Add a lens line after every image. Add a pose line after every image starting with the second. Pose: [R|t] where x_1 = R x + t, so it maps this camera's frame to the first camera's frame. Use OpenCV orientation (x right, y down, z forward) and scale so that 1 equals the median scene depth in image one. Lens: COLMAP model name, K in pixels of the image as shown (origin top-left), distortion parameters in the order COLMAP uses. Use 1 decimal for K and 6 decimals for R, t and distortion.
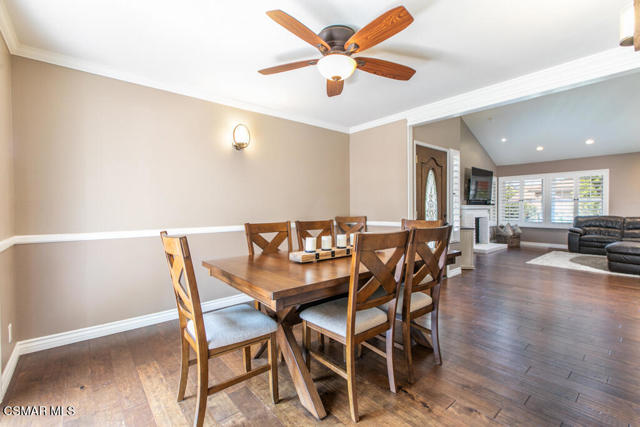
lens RADIAL K [[286.7, 0, 318.7], [0, 286.7, 211.9], [0, 0, 1]] dist [-0.006819, -0.000479]
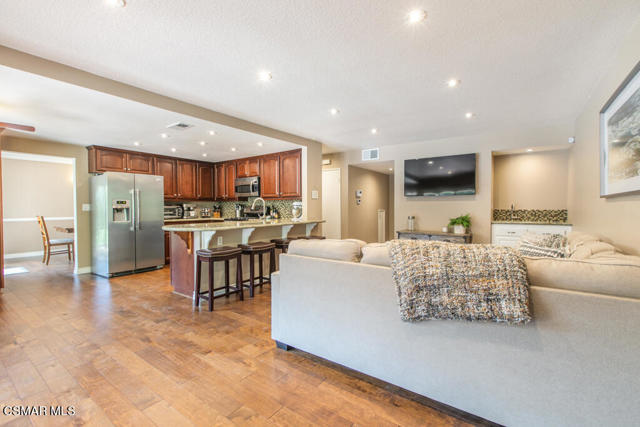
lens RADIAL K [[286.7, 0, 324.1], [0, 286.7, 212.9], [0, 0, 1]] dist [-0.006819, -0.000479]
pose [[0.966925, 0.000642, 0.255062, 2.261718], [0.001395, 0.999969, -0.007807, 0.060478], [-0.255059, 0.007904, 0.966893, -3.769652]]
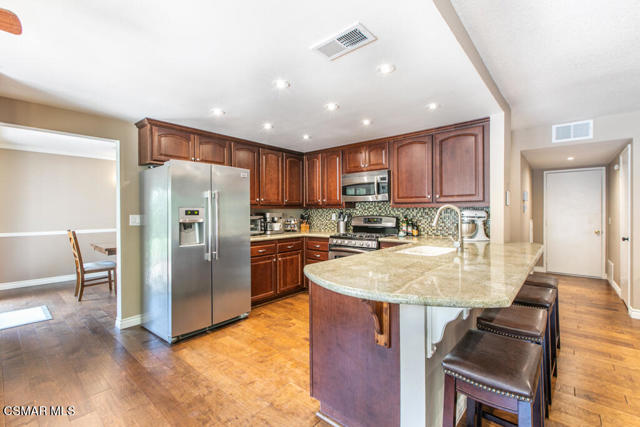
lens RADIAL K [[286.7, 0, 318.1], [0, 286.7, 213.0], [0, 0, 1]] dist [-0.006819, -0.000479]
pose [[0.988332, 0.005478, 0.152217, 1.415377], [-0.002346, 0.999782, -0.020748, -0.045035], [-0.152298, 0.020149, 0.988129, -2.081771]]
